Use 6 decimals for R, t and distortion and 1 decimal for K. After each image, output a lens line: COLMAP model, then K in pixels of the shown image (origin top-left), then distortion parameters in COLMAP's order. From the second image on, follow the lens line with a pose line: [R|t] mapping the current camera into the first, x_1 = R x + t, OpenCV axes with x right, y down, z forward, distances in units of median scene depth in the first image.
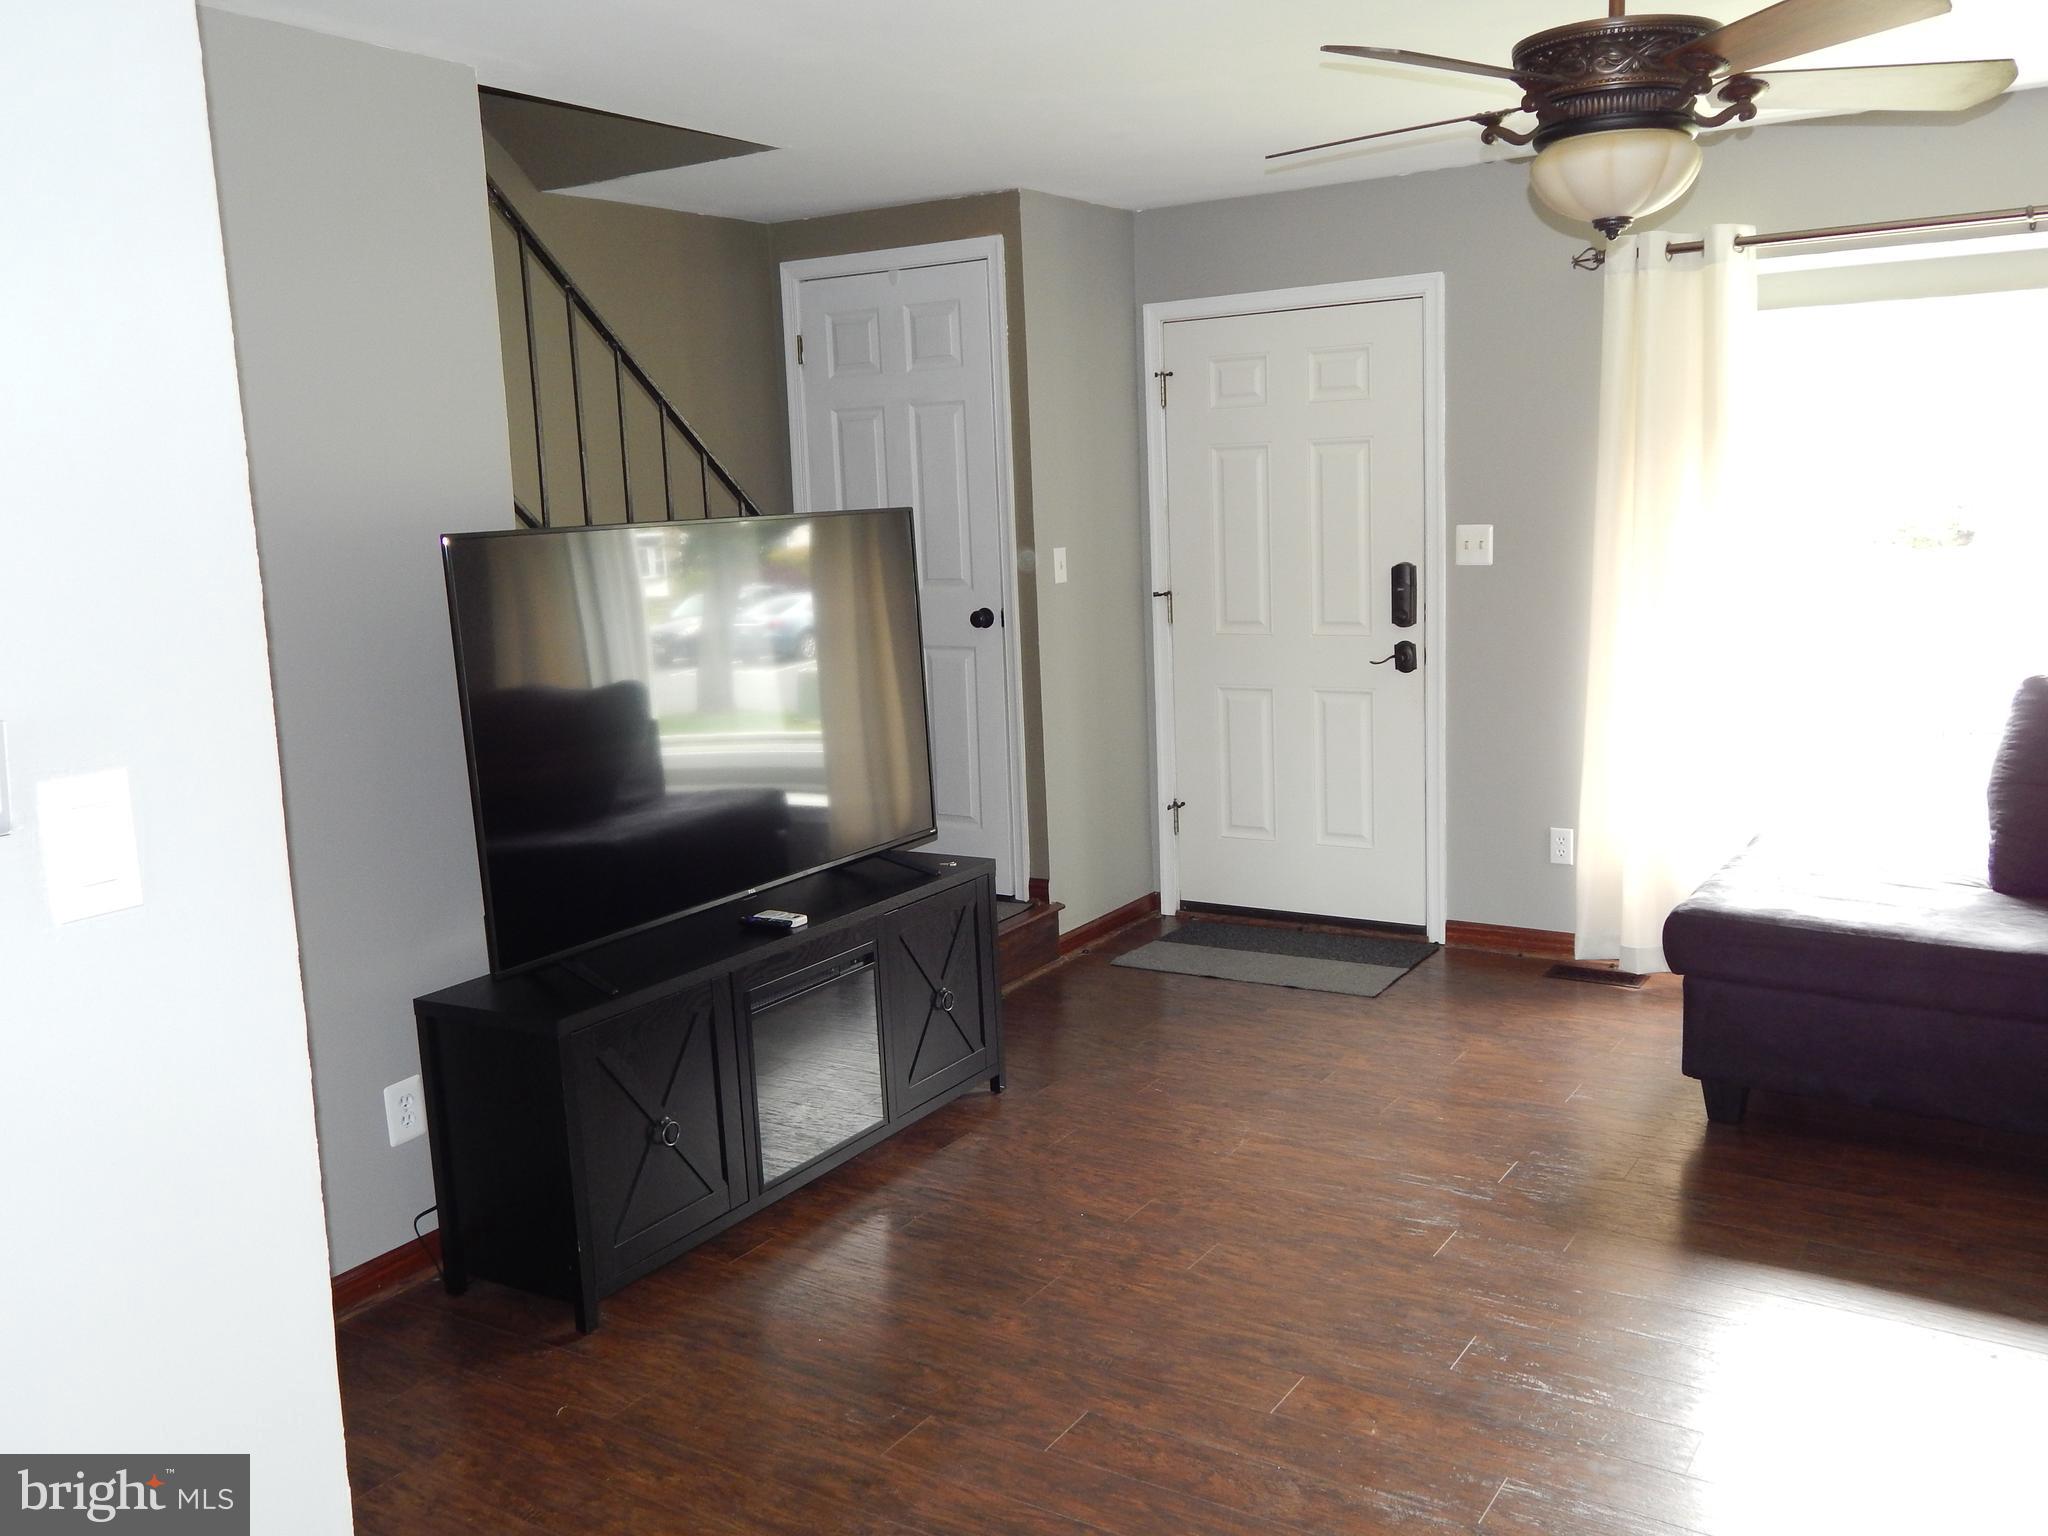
lens RADIAL K [[1711.1, 0, 1024.1], [0, 1711.1, 756.5], [0, 0, 1]] dist [0.020323, -0.021489]
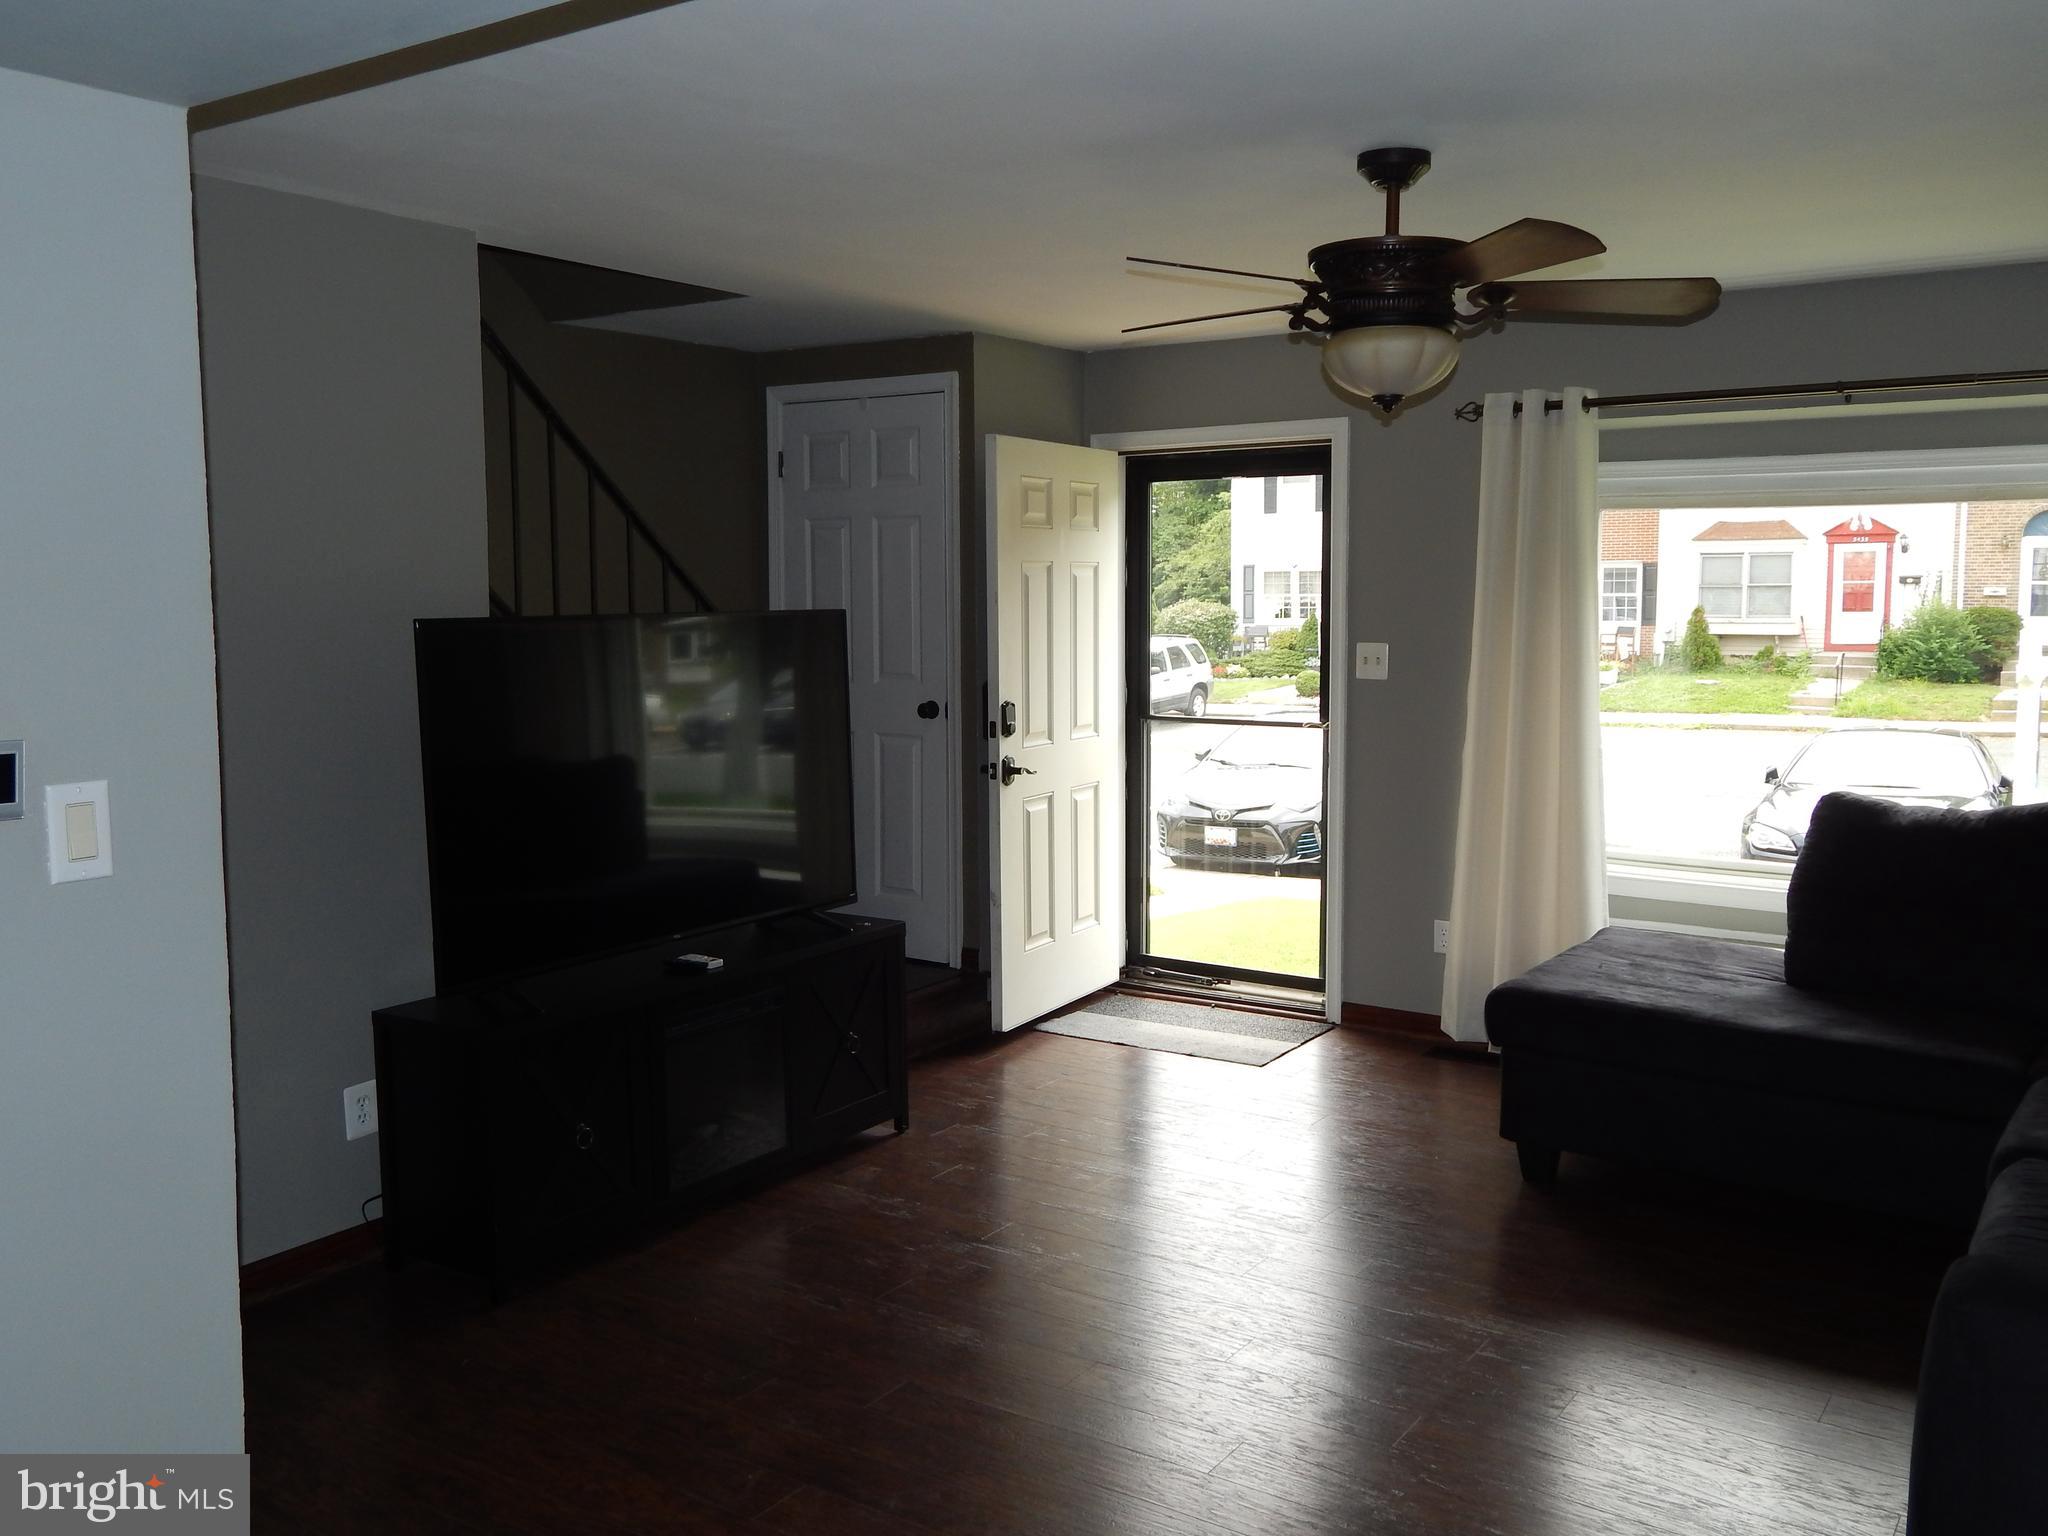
lens RADIAL K [[1711.1, 0, 1027.5], [0, 1711.1, 751.8], [0, 0, 1]] dist [0.020323, -0.021489]
pose [[0.998906, 0.038439, -0.026650, 0.089942], [-0.039971, 0.997424, -0.059563, 0.012702], [0.024292, 0.060563, 0.997869, -0.131716]]
